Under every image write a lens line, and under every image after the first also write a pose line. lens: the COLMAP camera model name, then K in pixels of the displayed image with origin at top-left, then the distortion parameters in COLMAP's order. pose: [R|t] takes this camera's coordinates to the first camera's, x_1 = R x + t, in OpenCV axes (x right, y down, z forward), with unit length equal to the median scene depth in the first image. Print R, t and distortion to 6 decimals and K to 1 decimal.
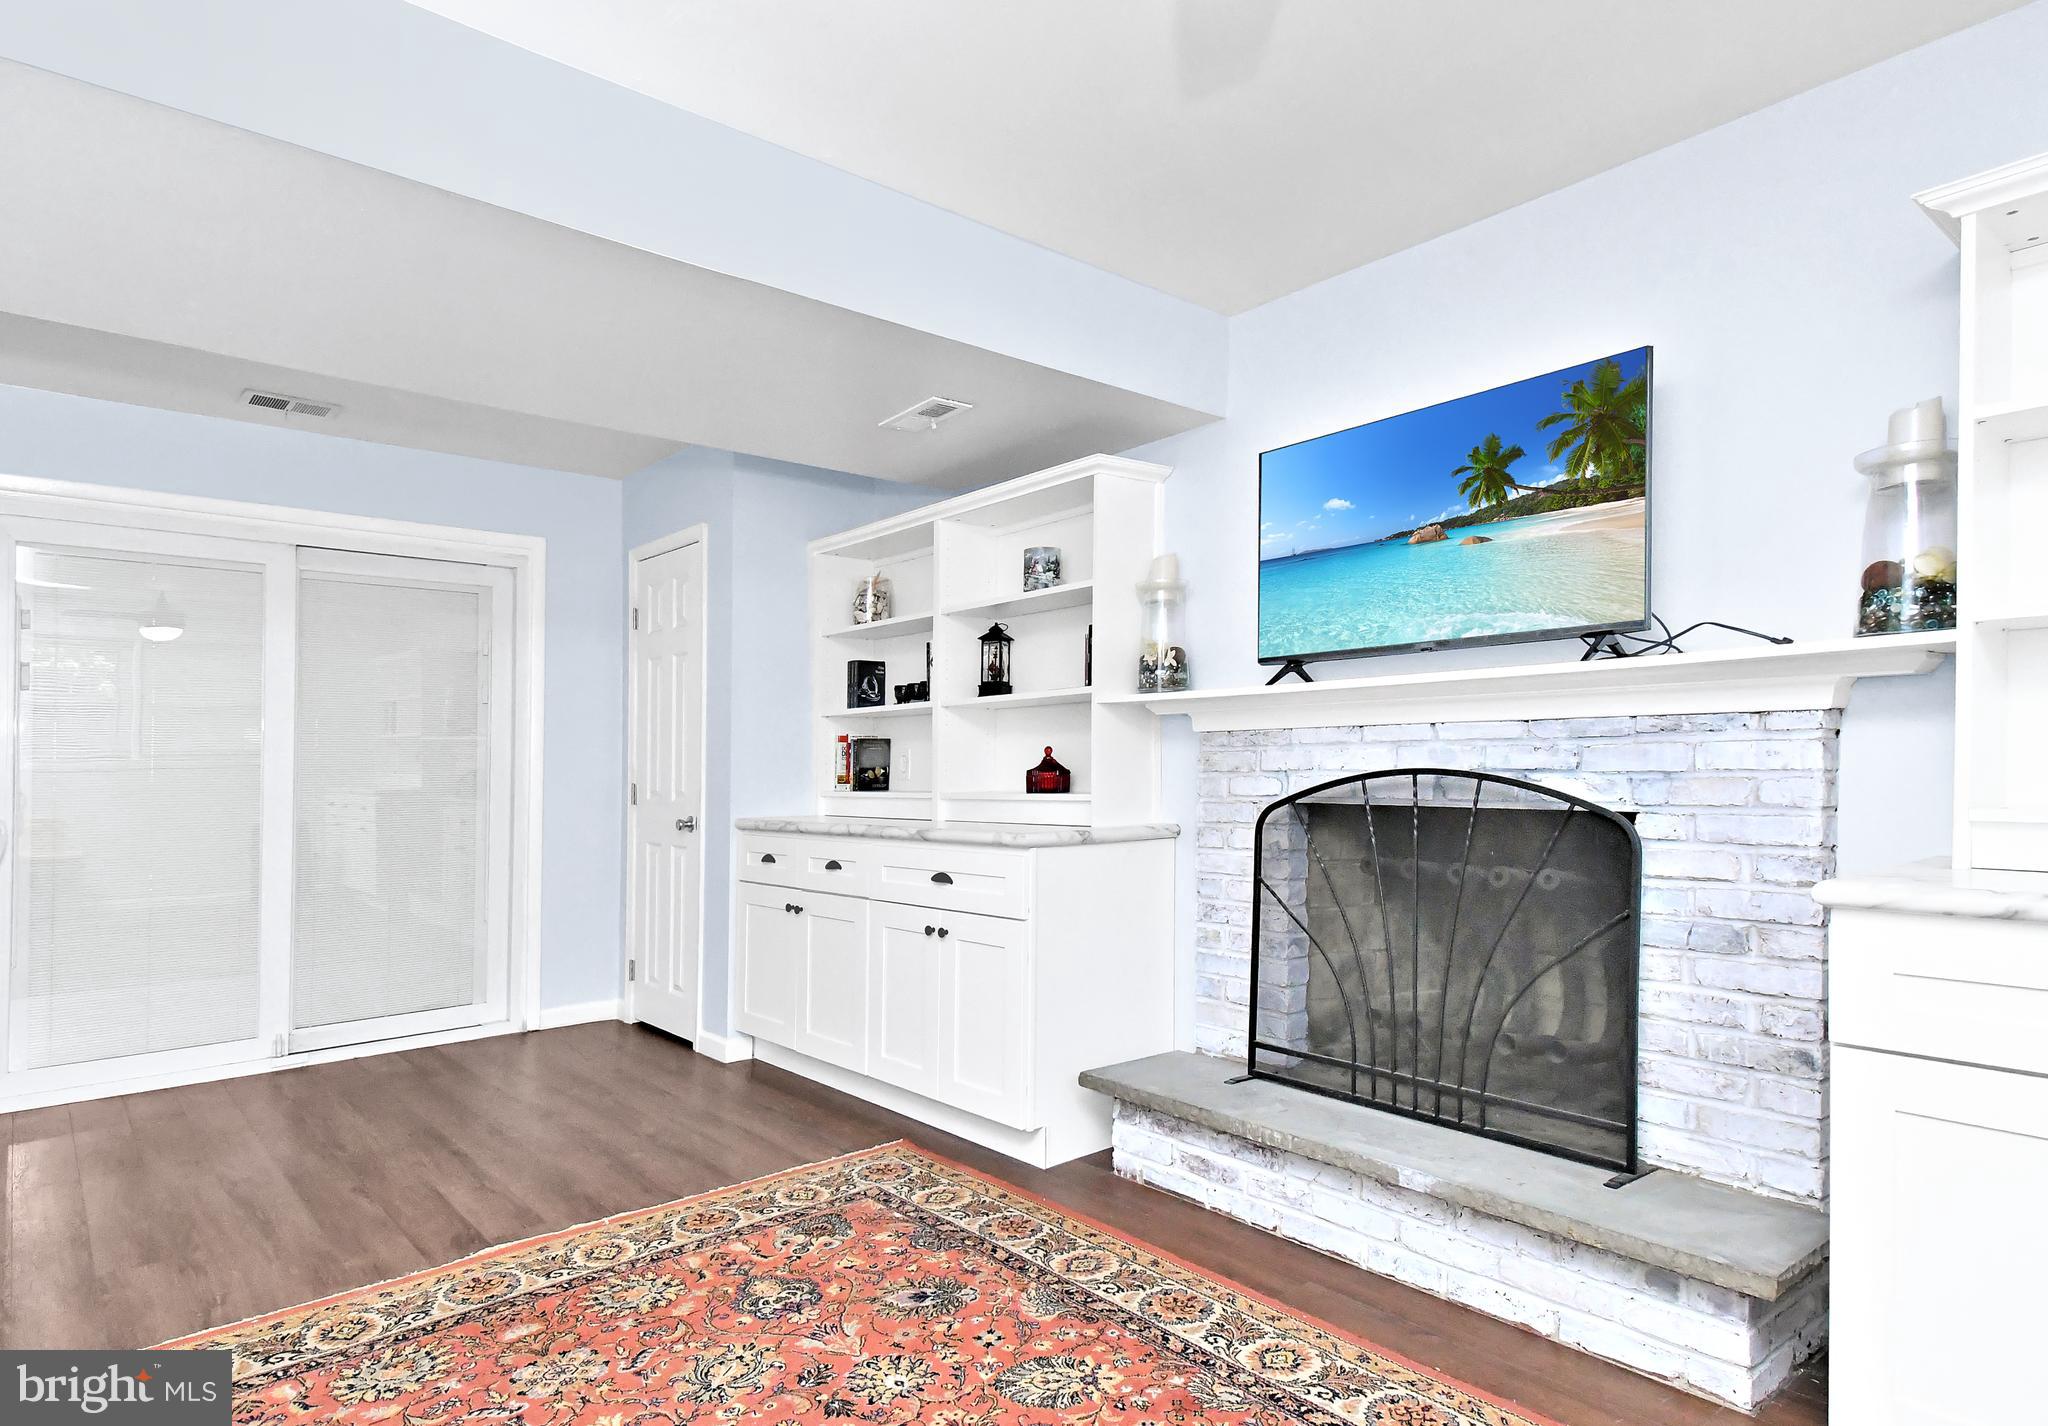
lens RADIAL K [[1274.0, 0, 1024.0], [0, 1274.0, 713.0], [0, 0, 1]] dist [0.025635, -0.002092]
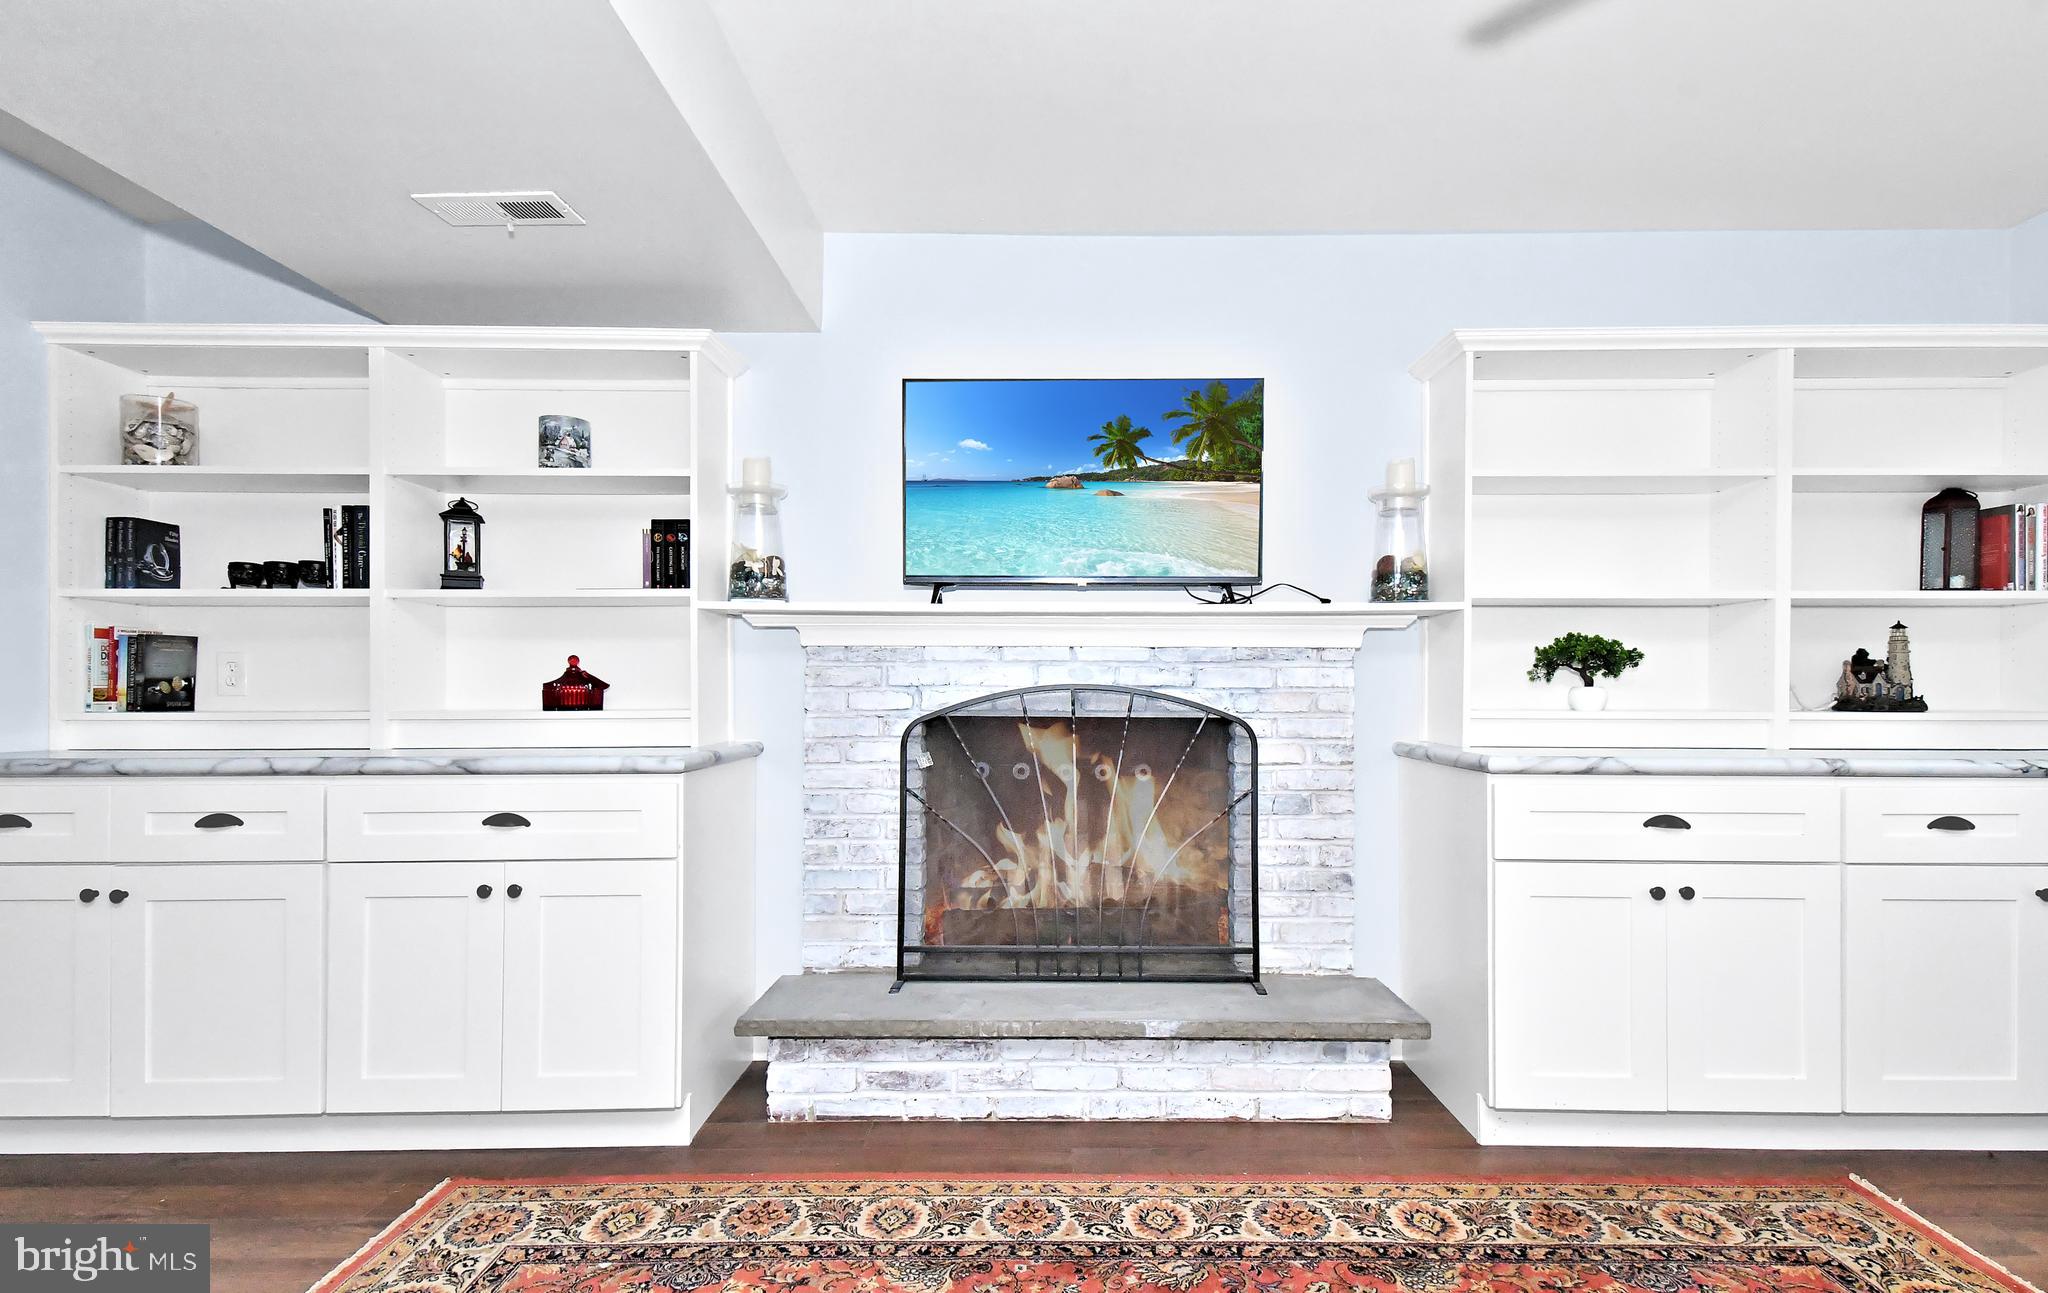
lens RADIAL K [[1019.6, 0, 1093.1], [0, 1019.6, 677.0], [0, 0, 1]] dist [0.042575, -0.021866]
pose [[0.598015, 0.020515, 0.801222, -0.423744], [-0.040864, 0.999153, 0.004917, 0.030418], [-0.800442, -0.035682, 0.598347, 0.415473]]
